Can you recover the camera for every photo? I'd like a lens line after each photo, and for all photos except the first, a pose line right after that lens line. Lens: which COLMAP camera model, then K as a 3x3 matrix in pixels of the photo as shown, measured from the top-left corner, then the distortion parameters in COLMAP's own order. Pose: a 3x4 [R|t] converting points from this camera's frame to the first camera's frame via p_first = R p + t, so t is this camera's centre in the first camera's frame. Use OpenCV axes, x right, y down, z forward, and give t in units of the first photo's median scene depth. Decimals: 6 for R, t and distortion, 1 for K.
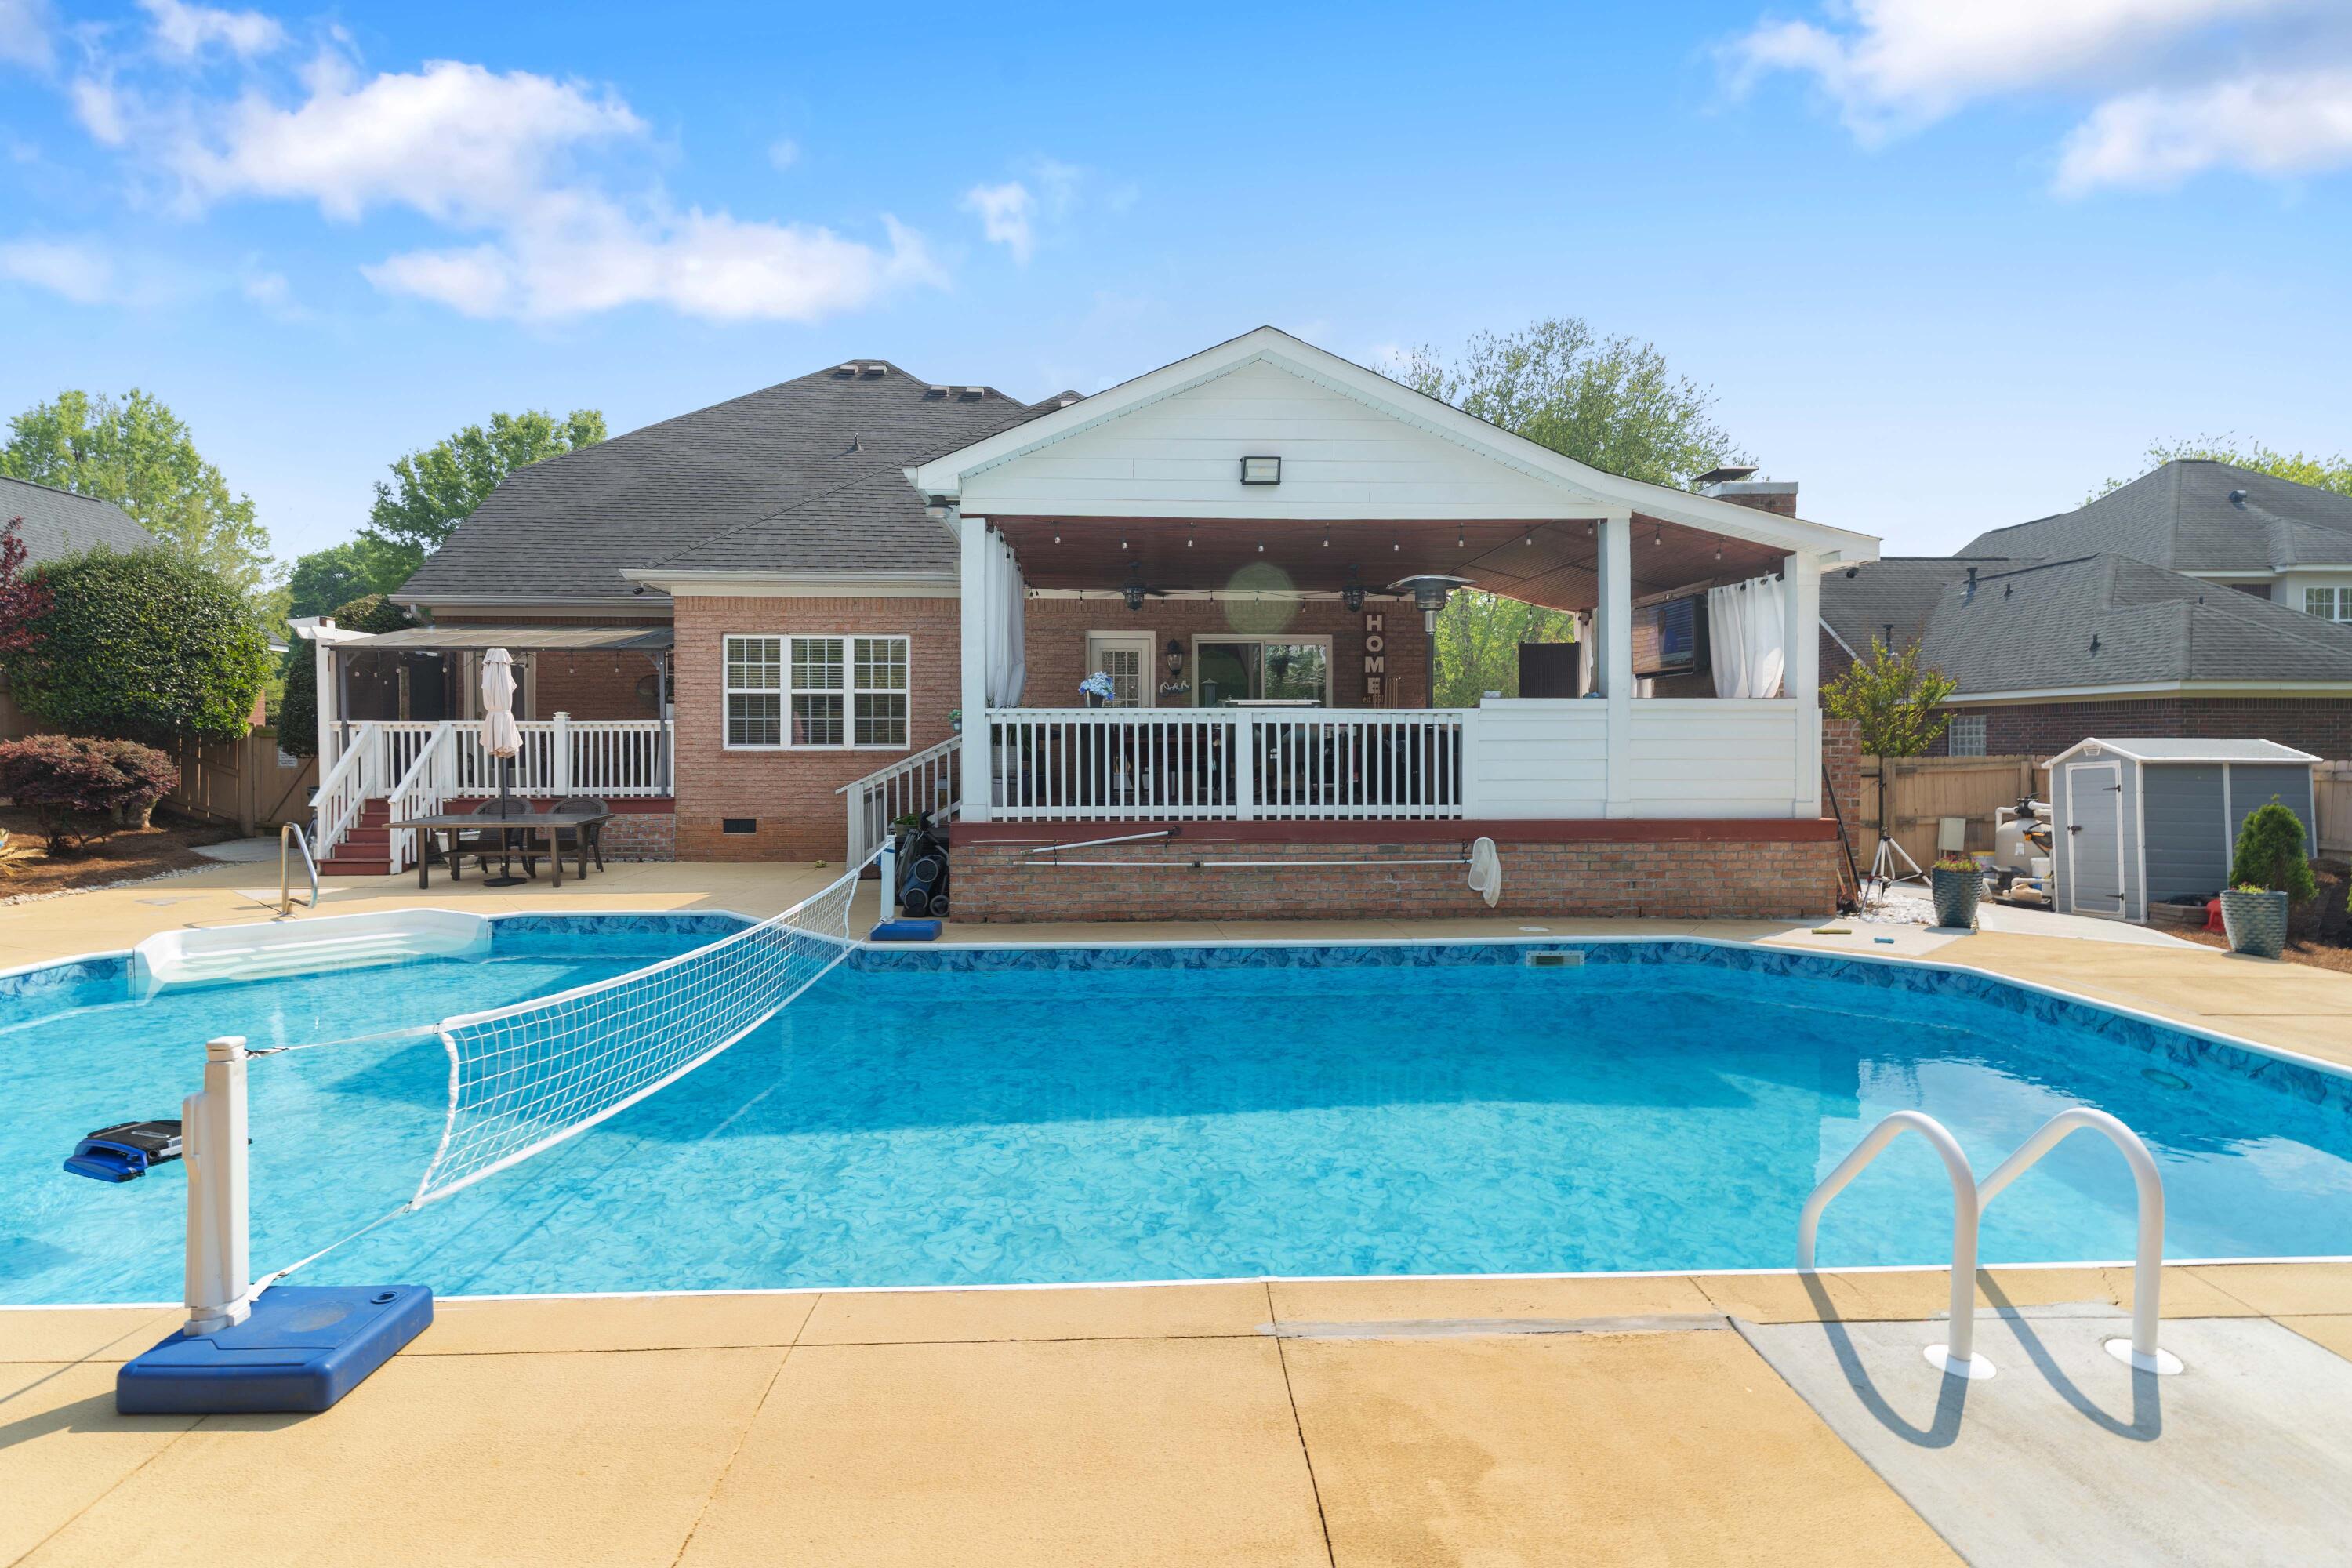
lens RADIAL K [[1134.8, 0, 1179.9], [0, 1134.8, 722.3], [0, 0, 1]] dist [-0.001401, -0.001768]
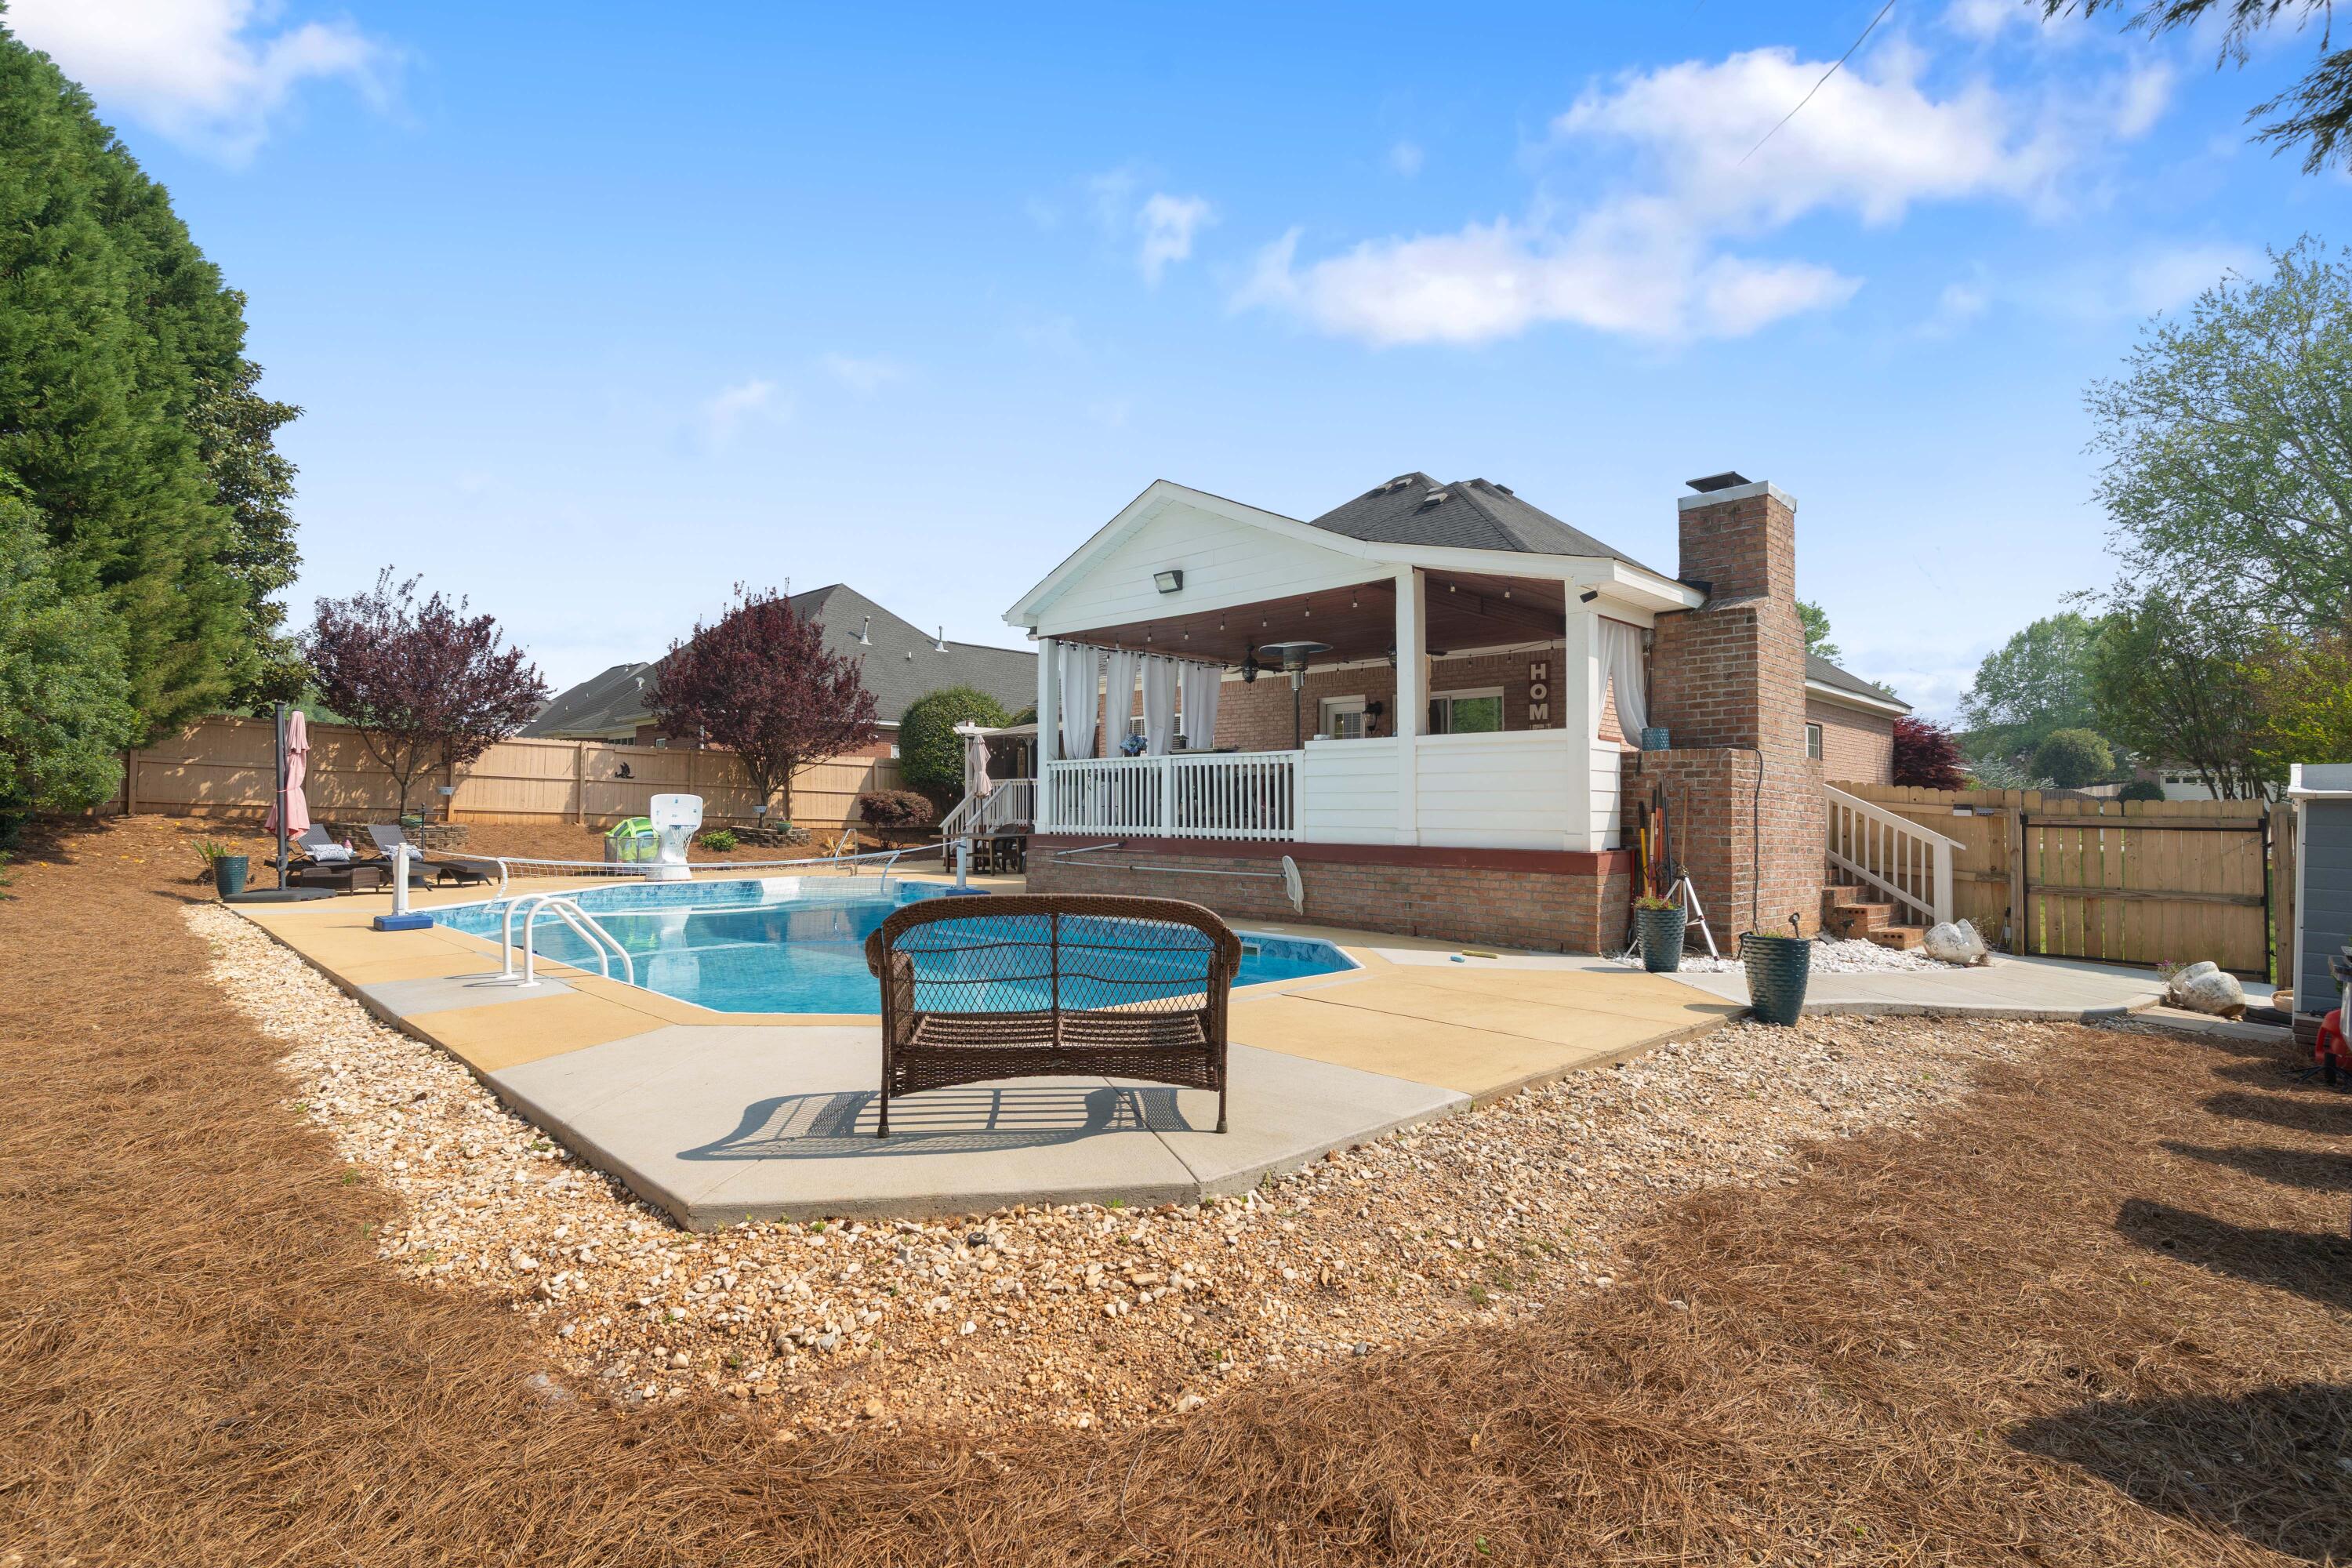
lens RADIAL K [[1134.8, 0, 1179.9], [0, 1134.8, 722.3], [0, 0, 1]] dist [-0.001401, -0.001768]
pose [[0.670820, -0.052158, -0.739784, 1.071975], [0.006281, 0.997888, -0.064660, 0.035651], [0.741594, 0.038729, 0.669730, 0.091060]]
